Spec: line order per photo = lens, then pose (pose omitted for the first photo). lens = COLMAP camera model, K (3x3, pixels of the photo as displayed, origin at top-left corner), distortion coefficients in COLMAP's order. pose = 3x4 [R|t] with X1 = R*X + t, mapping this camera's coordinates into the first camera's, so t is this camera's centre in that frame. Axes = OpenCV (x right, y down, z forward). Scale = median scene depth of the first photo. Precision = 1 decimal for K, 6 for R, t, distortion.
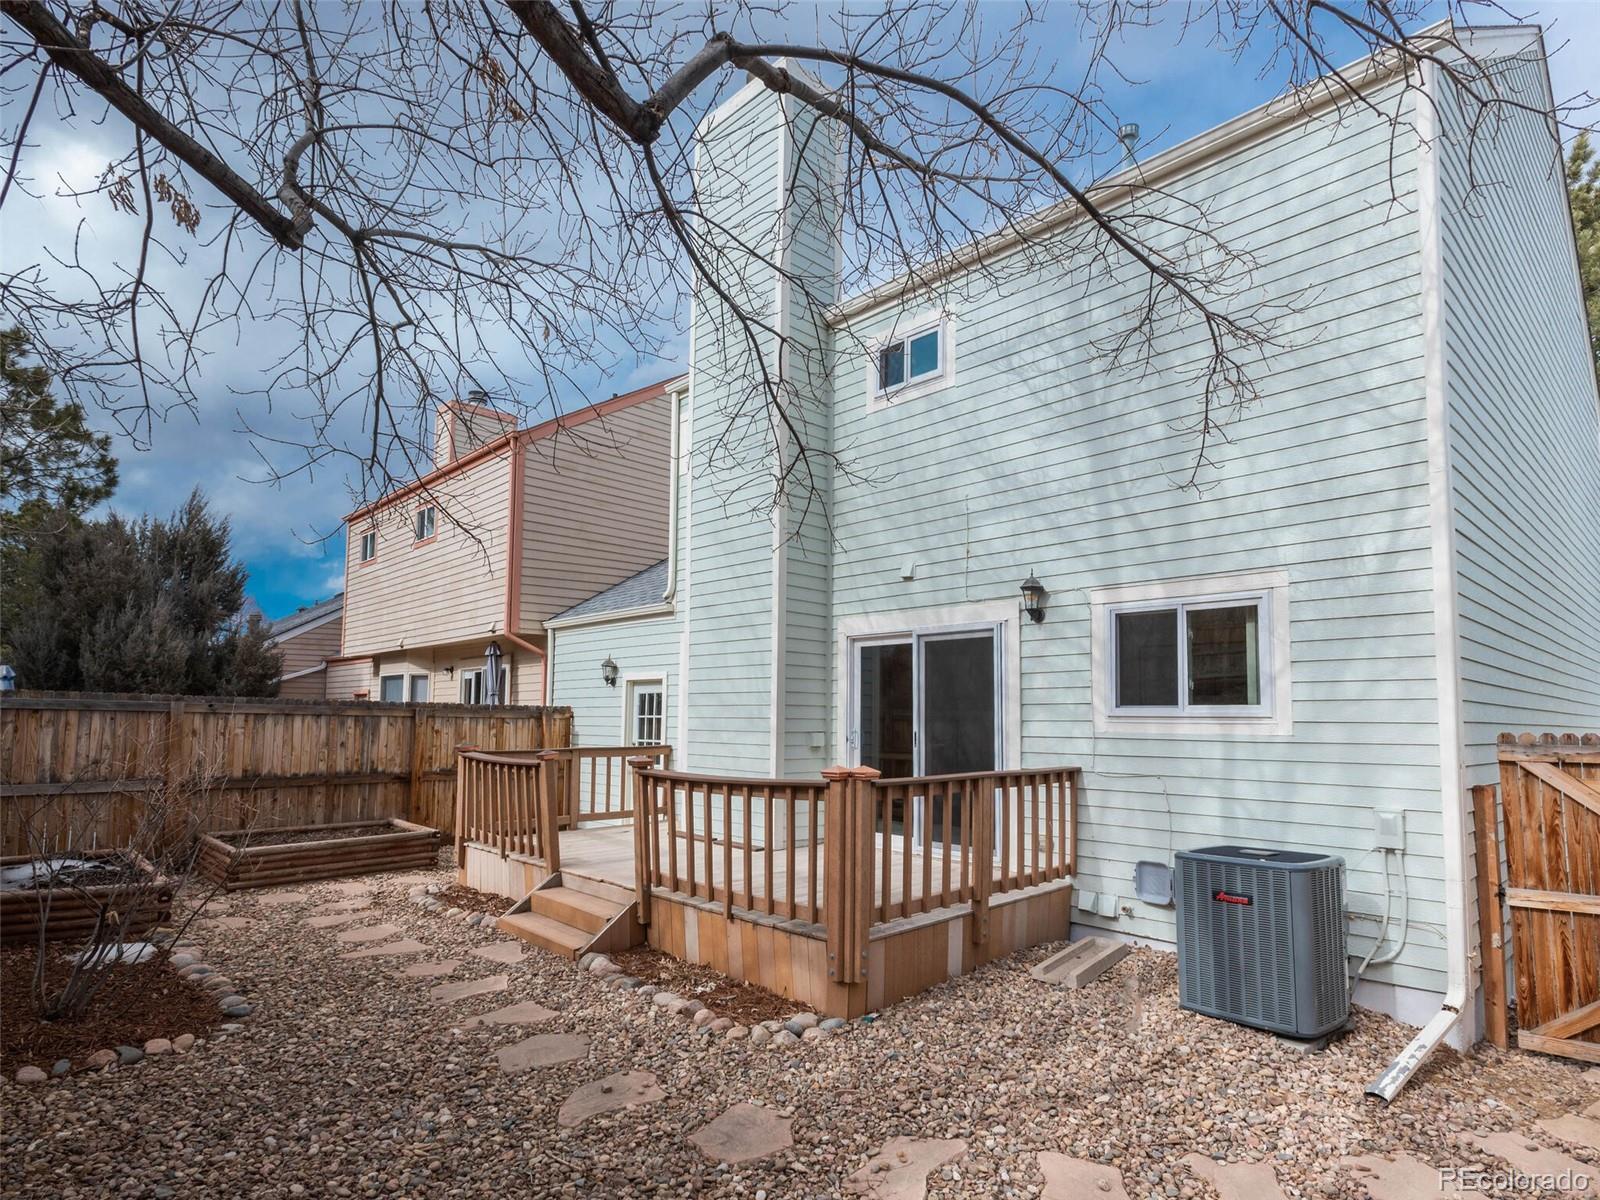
lens RADIAL K [[853.8, 0, 800.0], [0, 853.8, 600.0], [0, 0, 1]] dist [0.021768, 0.000286]
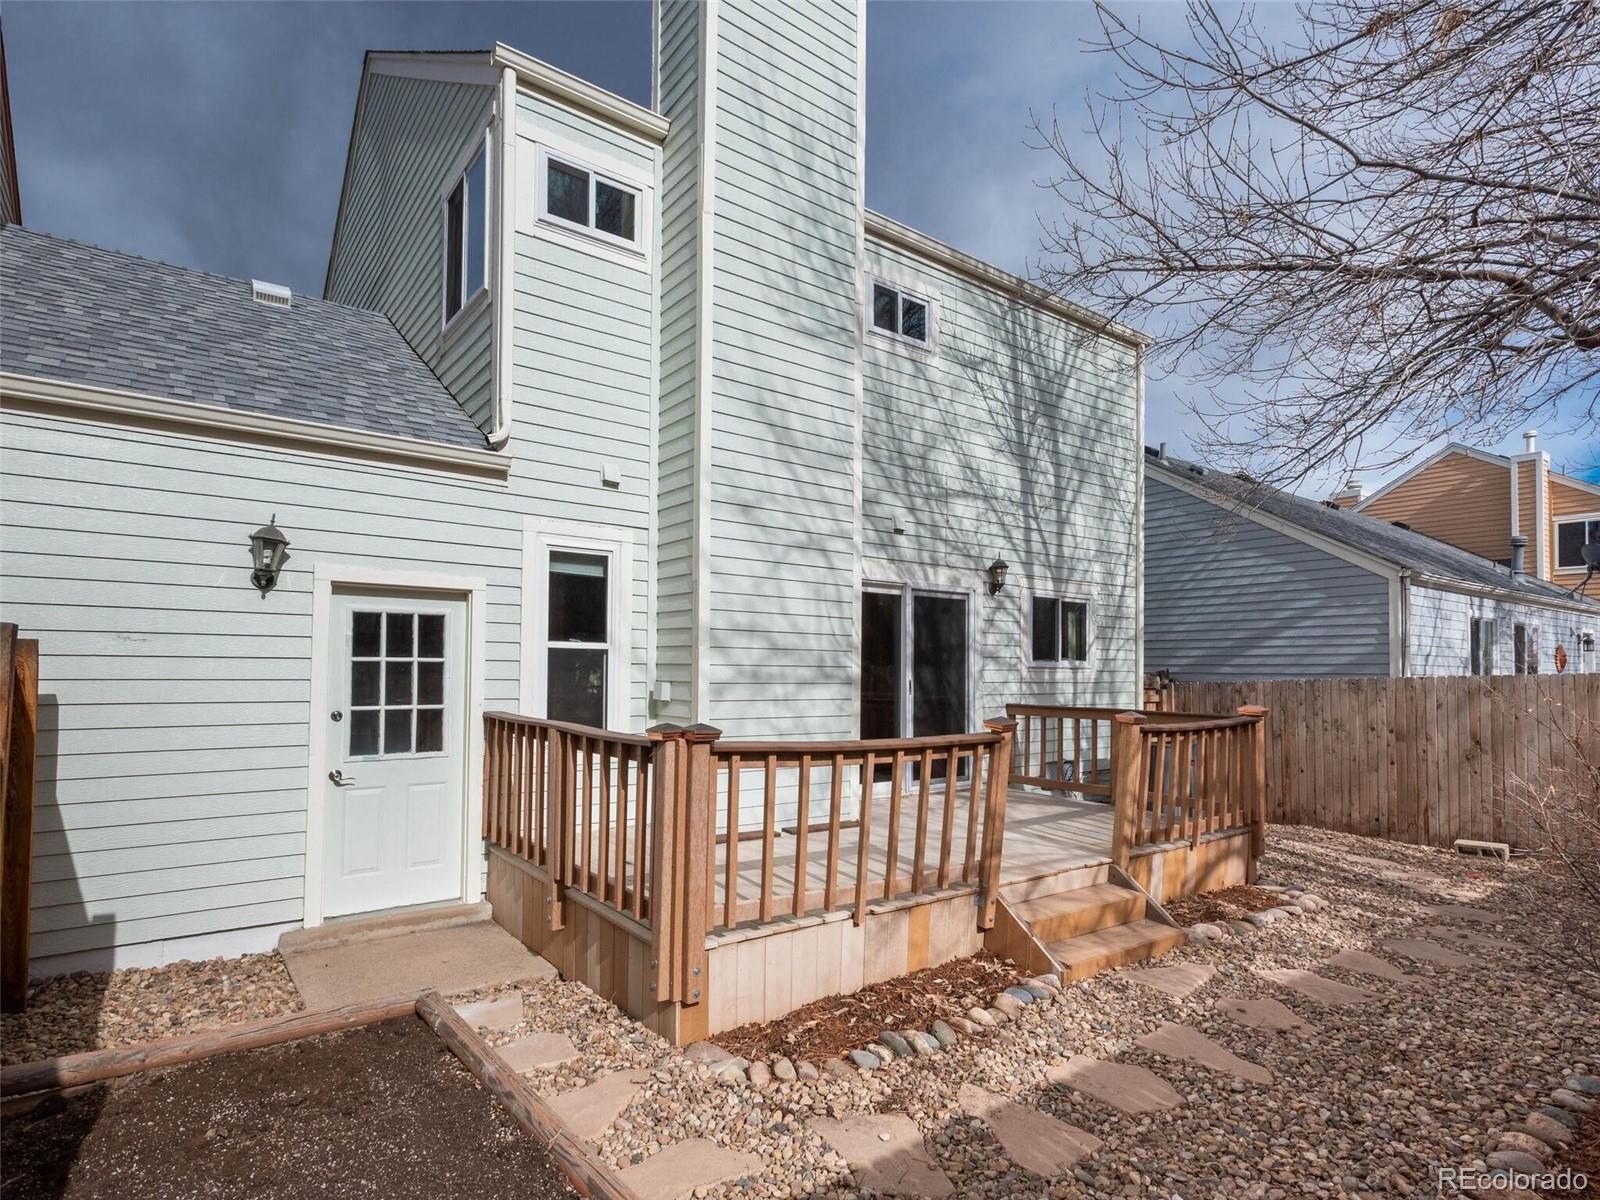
lens RADIAL K [[853.8, 0, 800.0], [0, 853.8, 600.0], [0, 0, 1]] dist [0.021768, 0.000286]
pose [[0.114760, 0.056142, 0.991806, -0.949562], [-0.161316, 0.986203, -0.037159, 0.119353], [-0.980208, -0.155730, 0.122233, 1.029470]]
